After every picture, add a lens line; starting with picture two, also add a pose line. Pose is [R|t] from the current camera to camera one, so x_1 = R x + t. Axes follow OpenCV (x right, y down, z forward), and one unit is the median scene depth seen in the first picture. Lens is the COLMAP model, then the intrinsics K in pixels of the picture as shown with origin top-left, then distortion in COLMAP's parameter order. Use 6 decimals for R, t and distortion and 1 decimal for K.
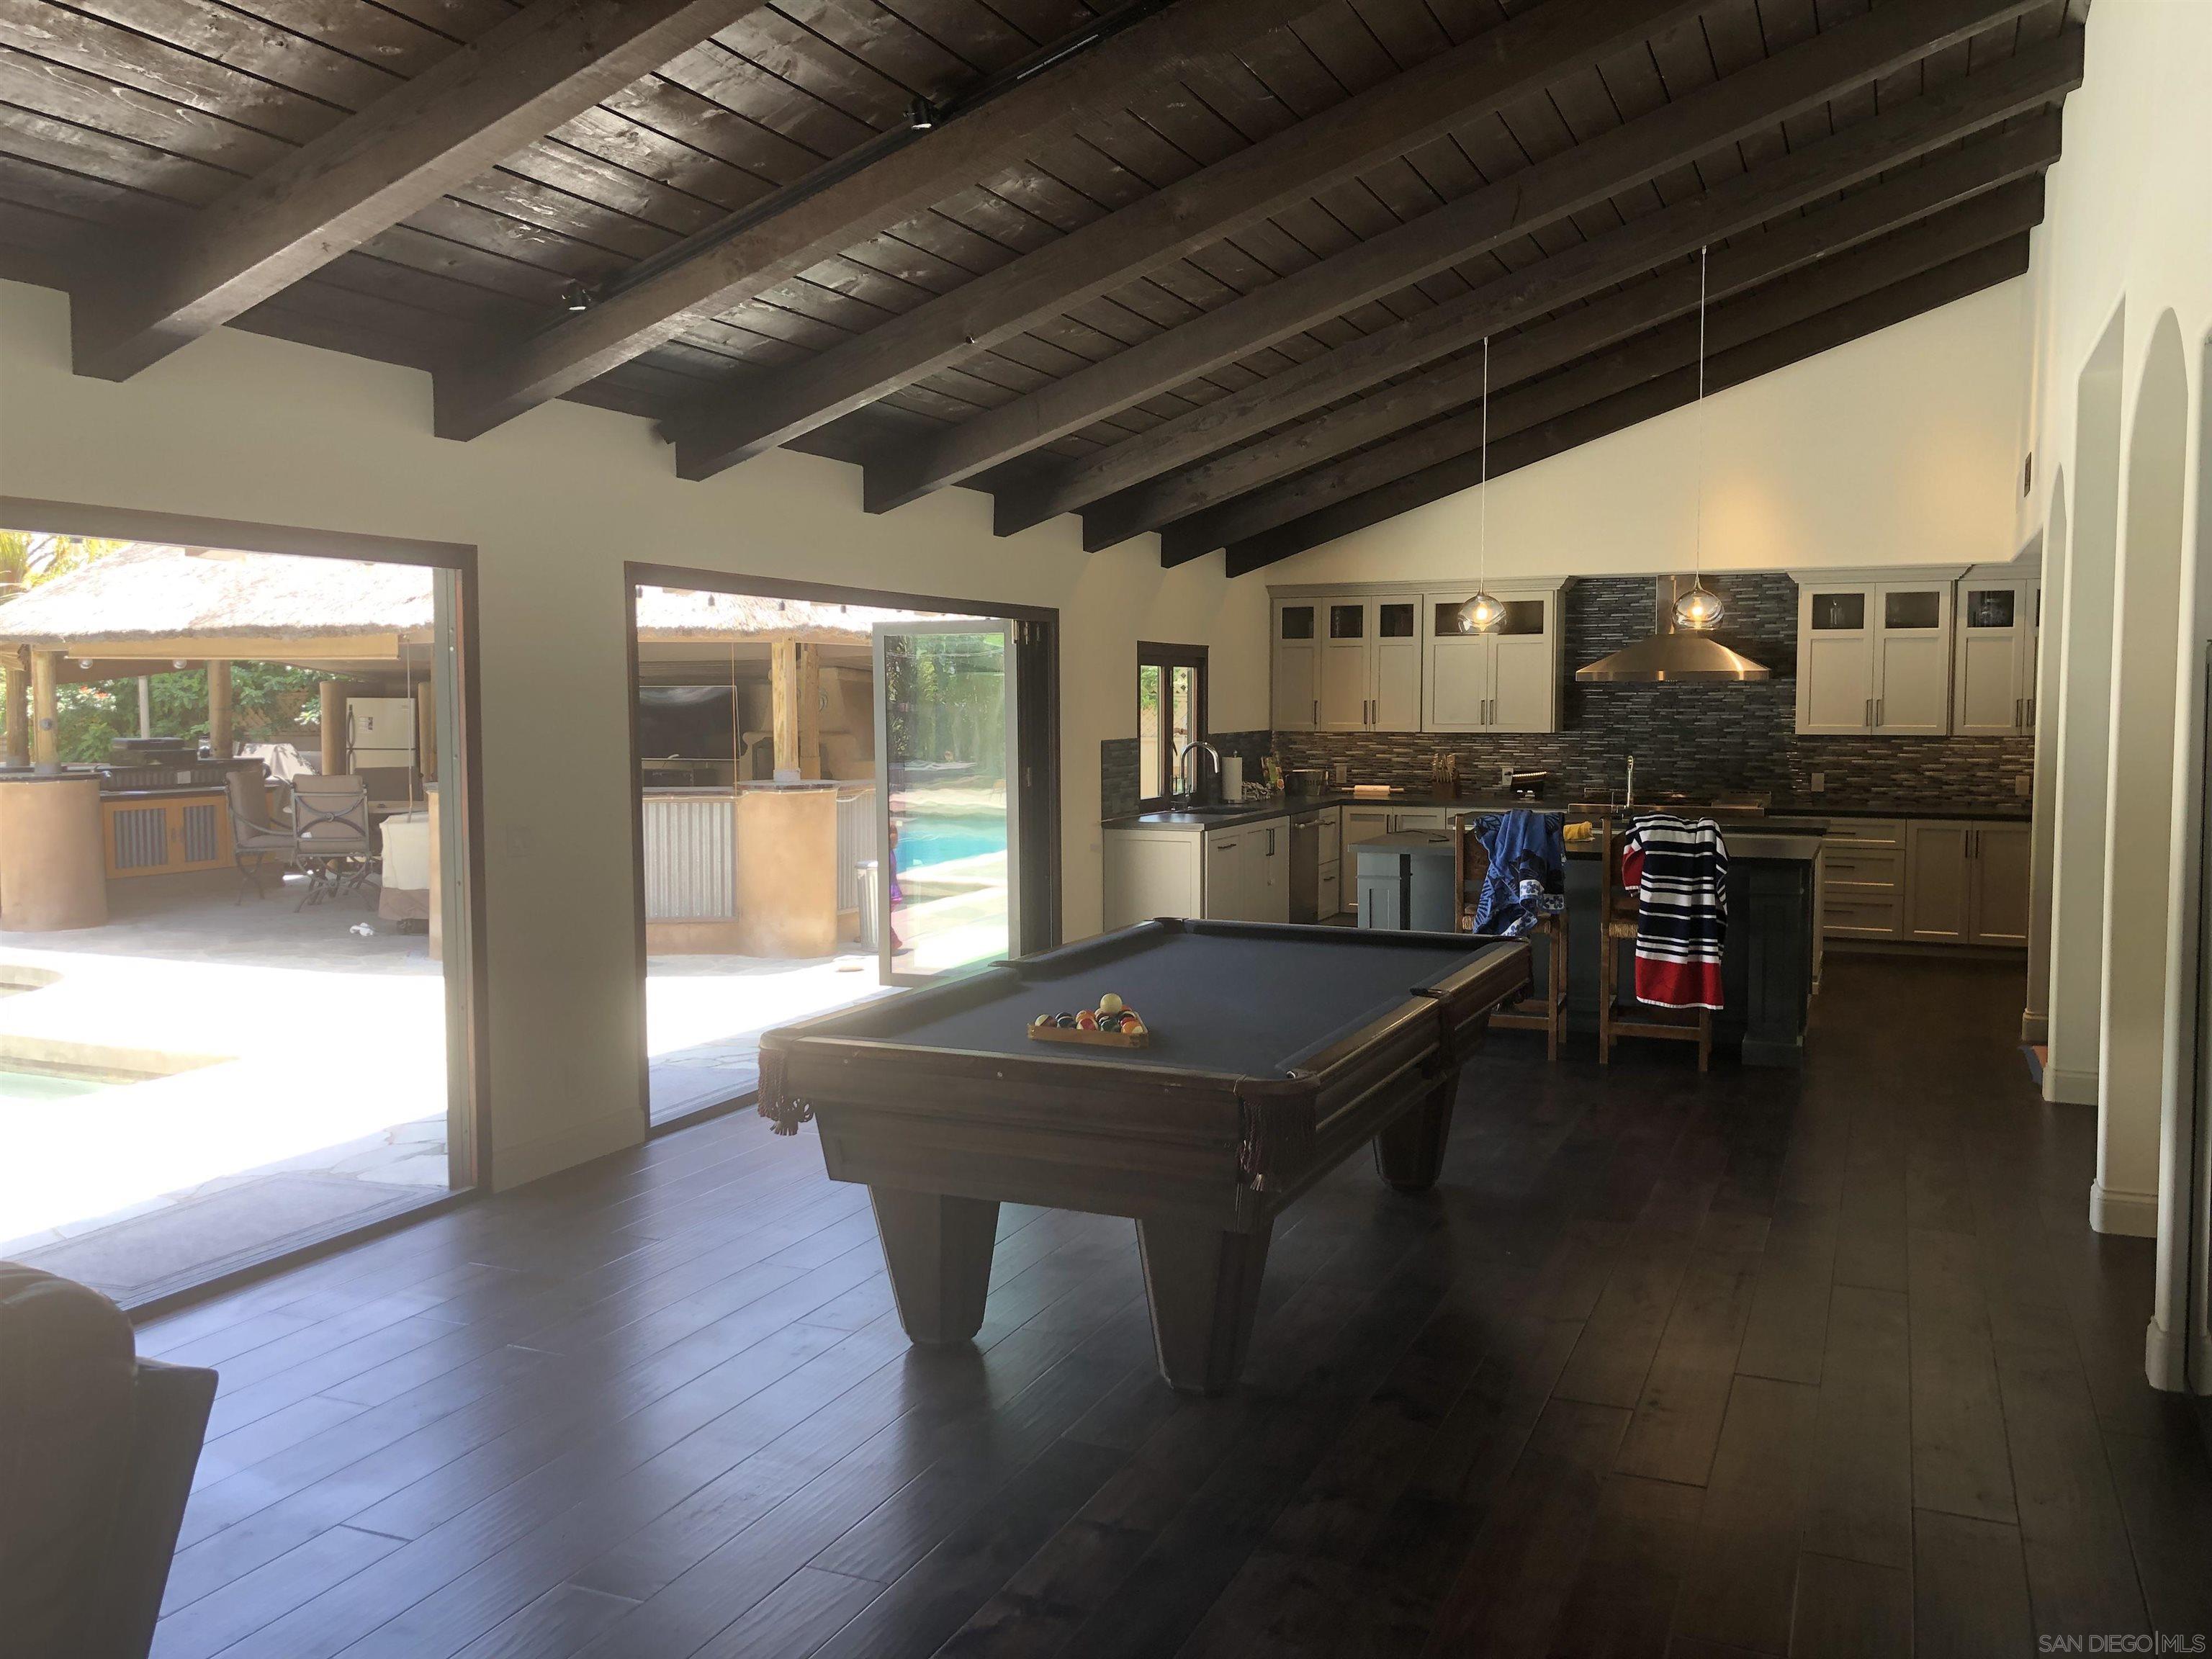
lens RADIAL K [[1771.2, 0, 1046.5], [0, 1771.2, 827.3], [0, 0, 1]] dist [-0.053330, -0.004120]
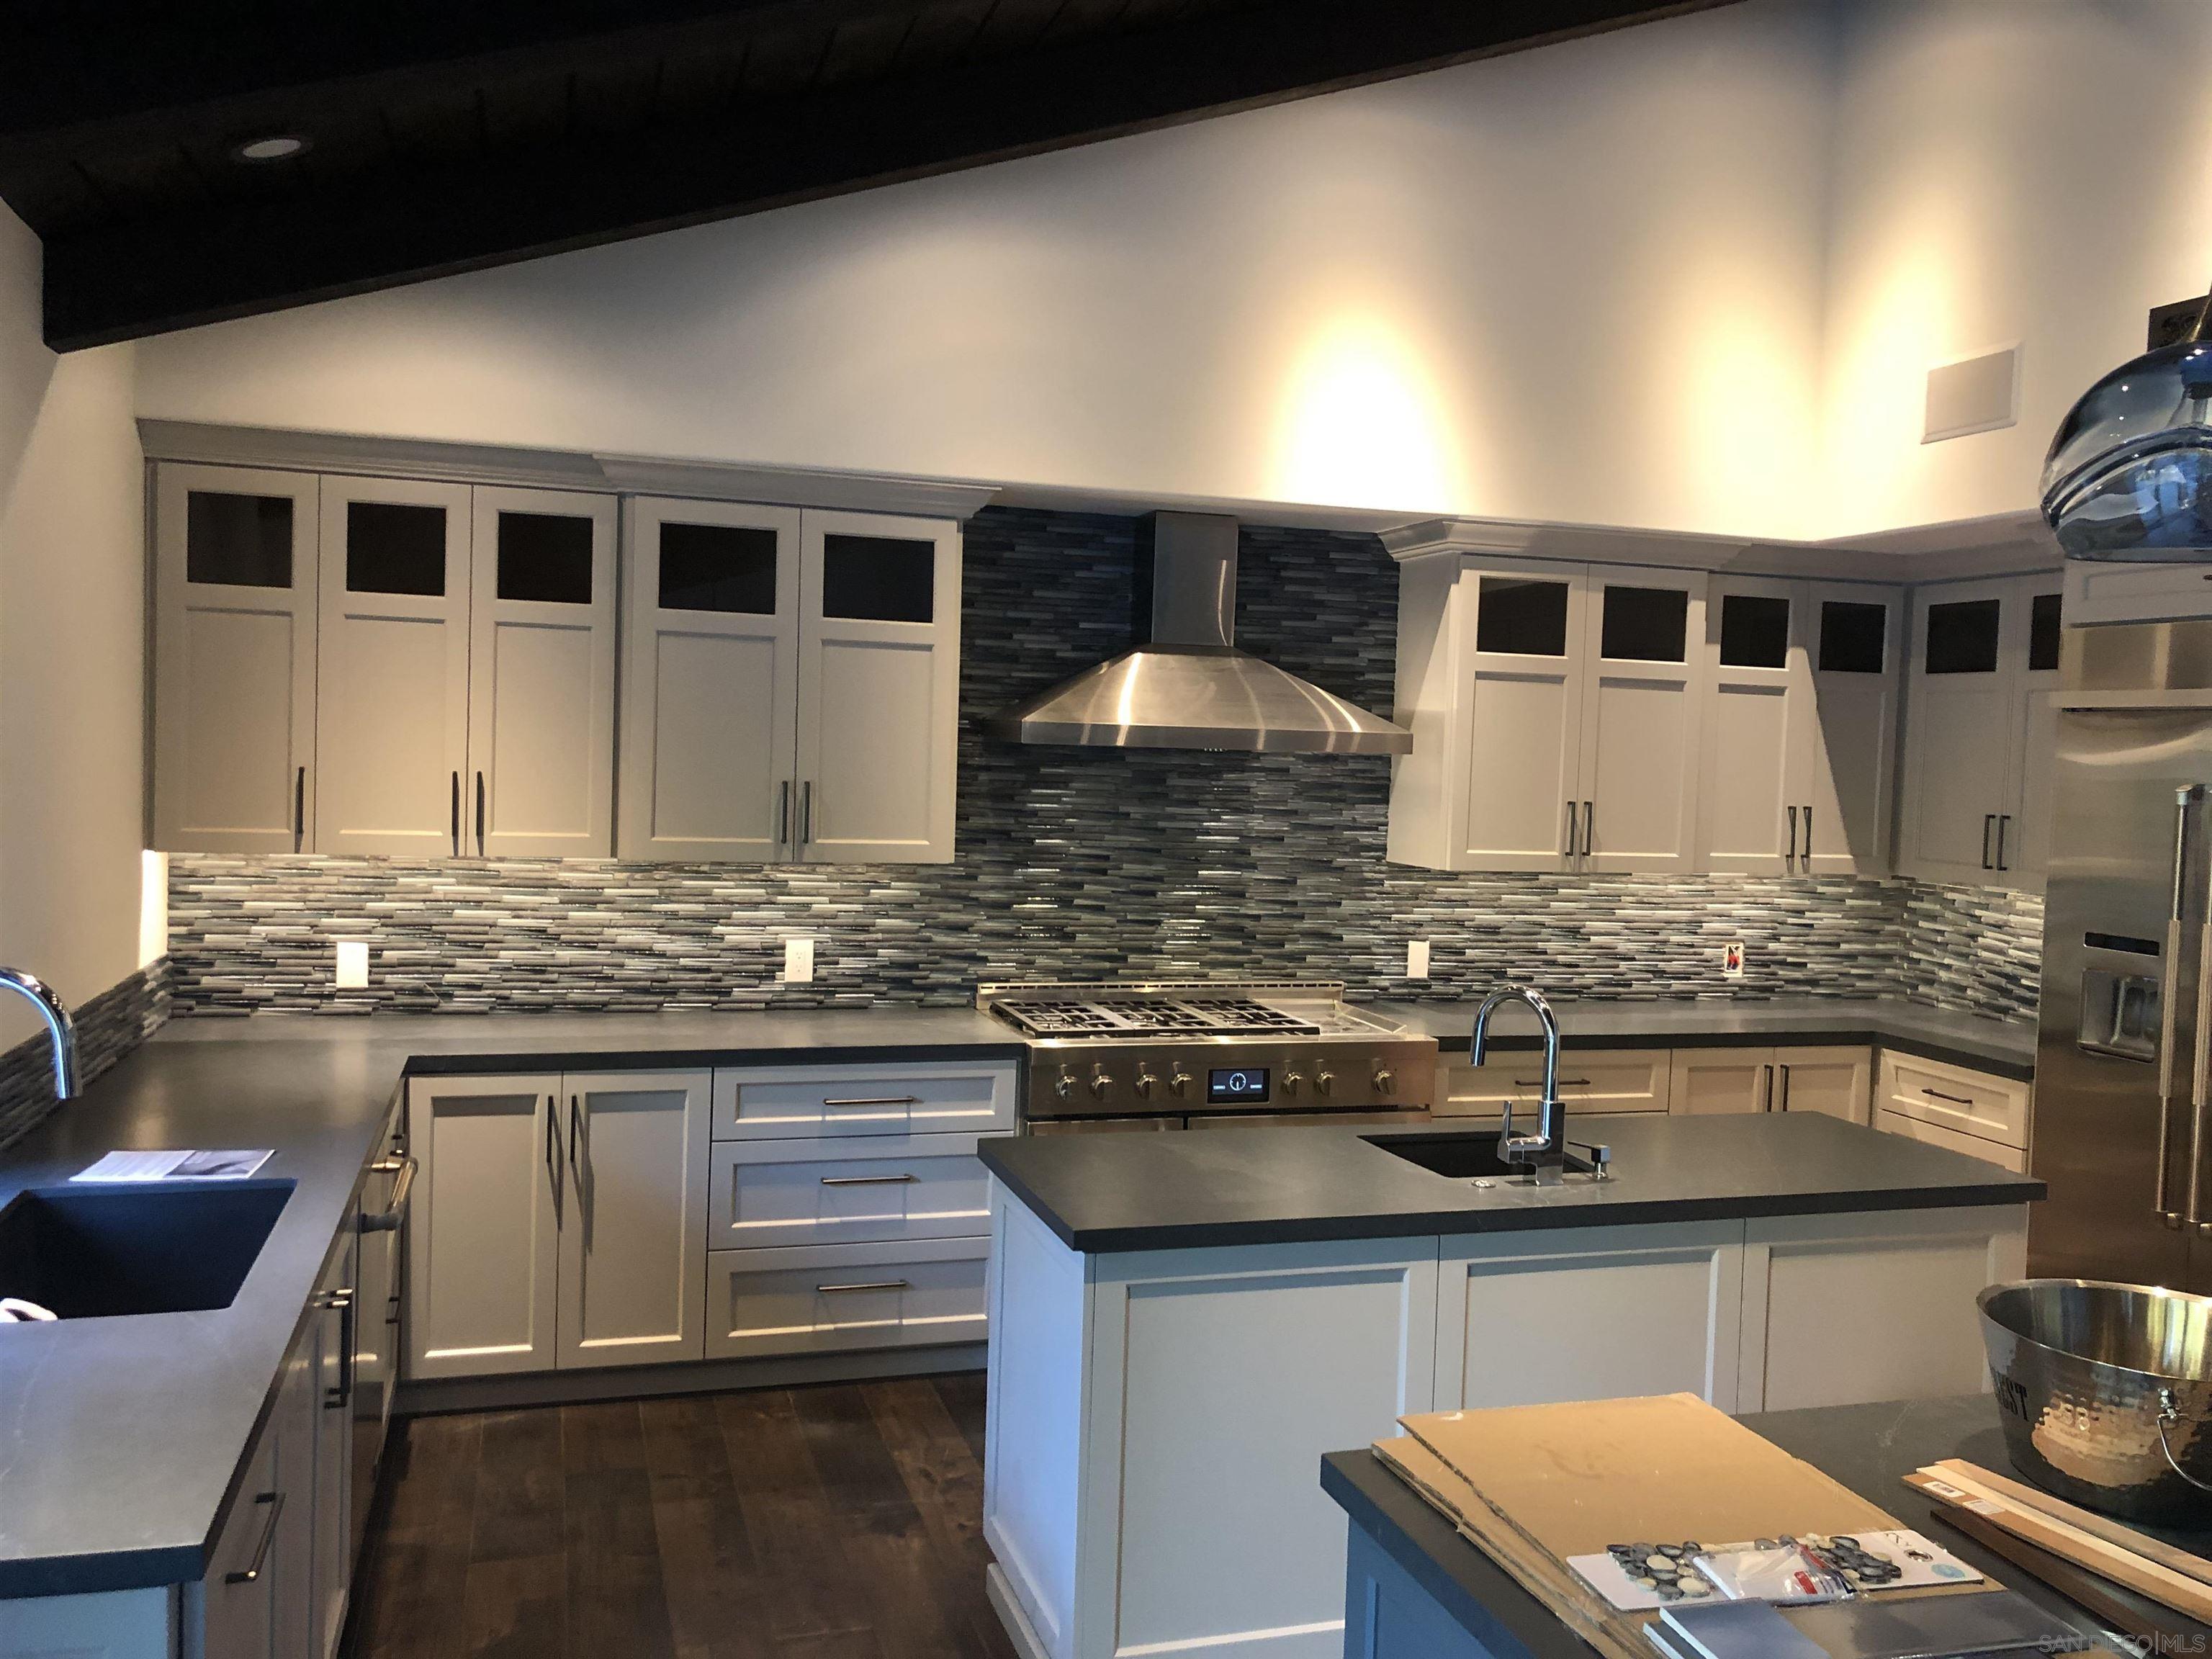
lens RADIAL K [[1786.0, 0, 1106.0], [0, 1786.0, 829.5], [0, 0, 1]] dist [0.026010, -0.004537]
pose [[0.731832, -0.004171, 0.681472, 0.029077], [0.009612, 0.999945, -0.004202, -0.059989], [-0.681417, 0.009626, 0.731832, 0.673165]]
